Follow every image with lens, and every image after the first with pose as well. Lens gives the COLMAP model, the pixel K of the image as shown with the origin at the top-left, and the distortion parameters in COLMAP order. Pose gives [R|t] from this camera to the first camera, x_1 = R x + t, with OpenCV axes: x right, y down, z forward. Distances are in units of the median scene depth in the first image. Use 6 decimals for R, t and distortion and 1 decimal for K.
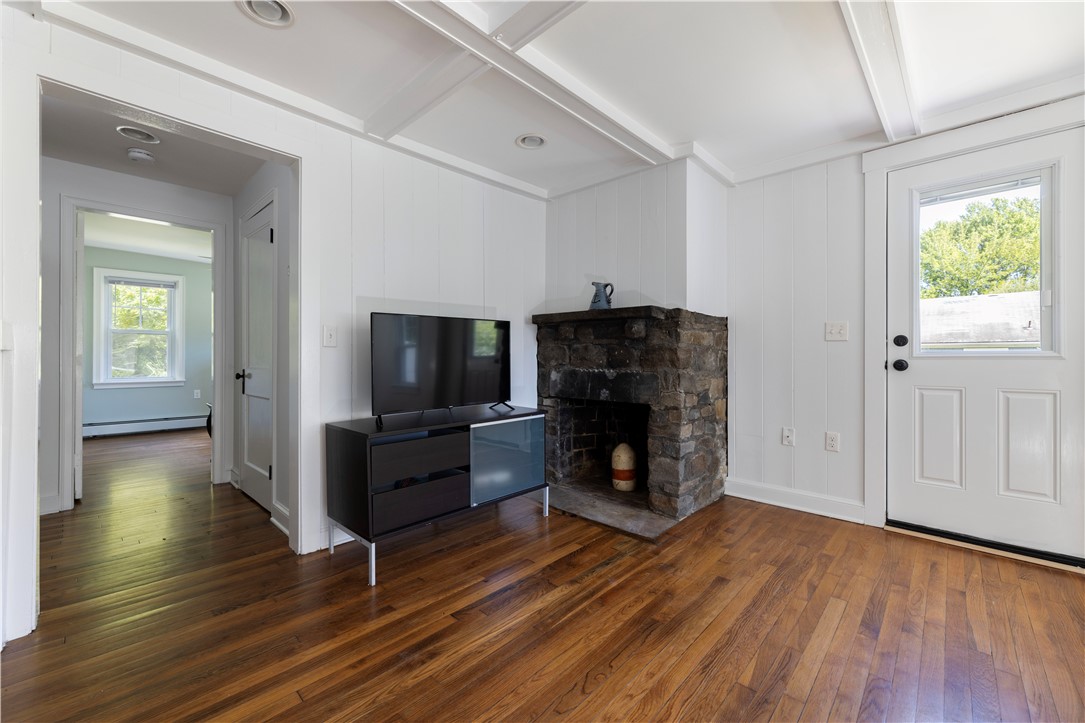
lens RADIAL K [[433.8, 0, 541.3], [0, 433.8, 357.7], [0, 0, 1]] dist [0.003805, -0.000122]
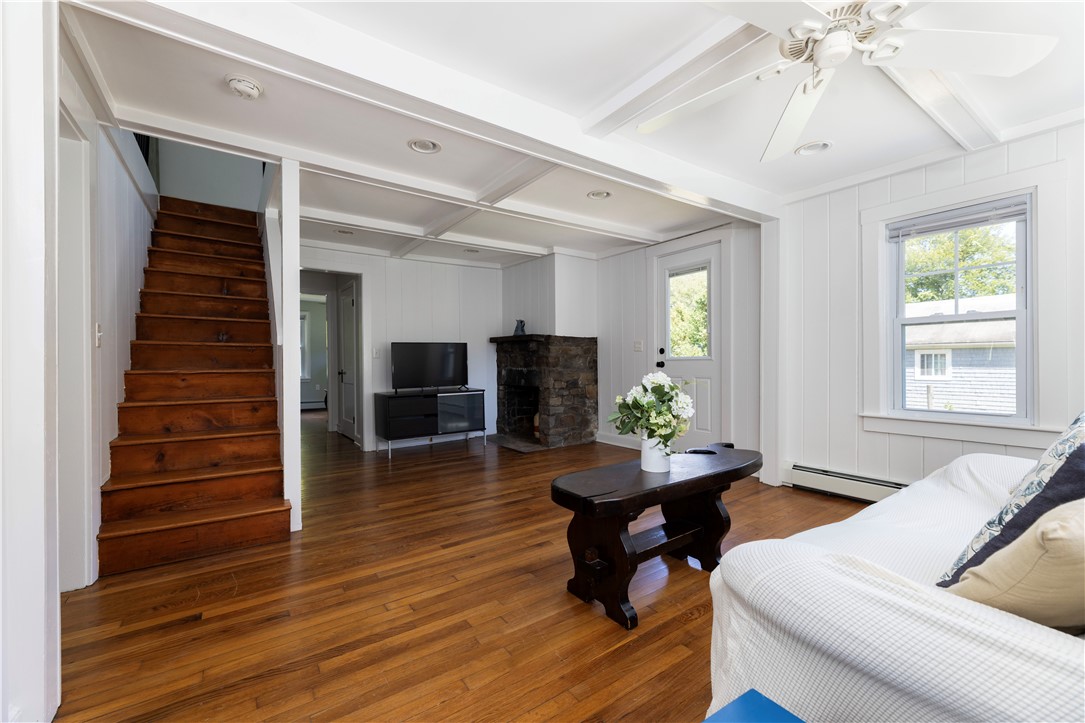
lens RADIAL K [[433.8, 0, 536.5], [0, 433.8, 364.5], [0, 0, 1]] dist [0.003805, -0.000122]
pose [[0.981197, -0.008270, -0.192833, 0.613278], [0.009531, 0.999939, 0.005613, 0.002394], [0.192775, -0.007346, 0.981216, -0.834676]]
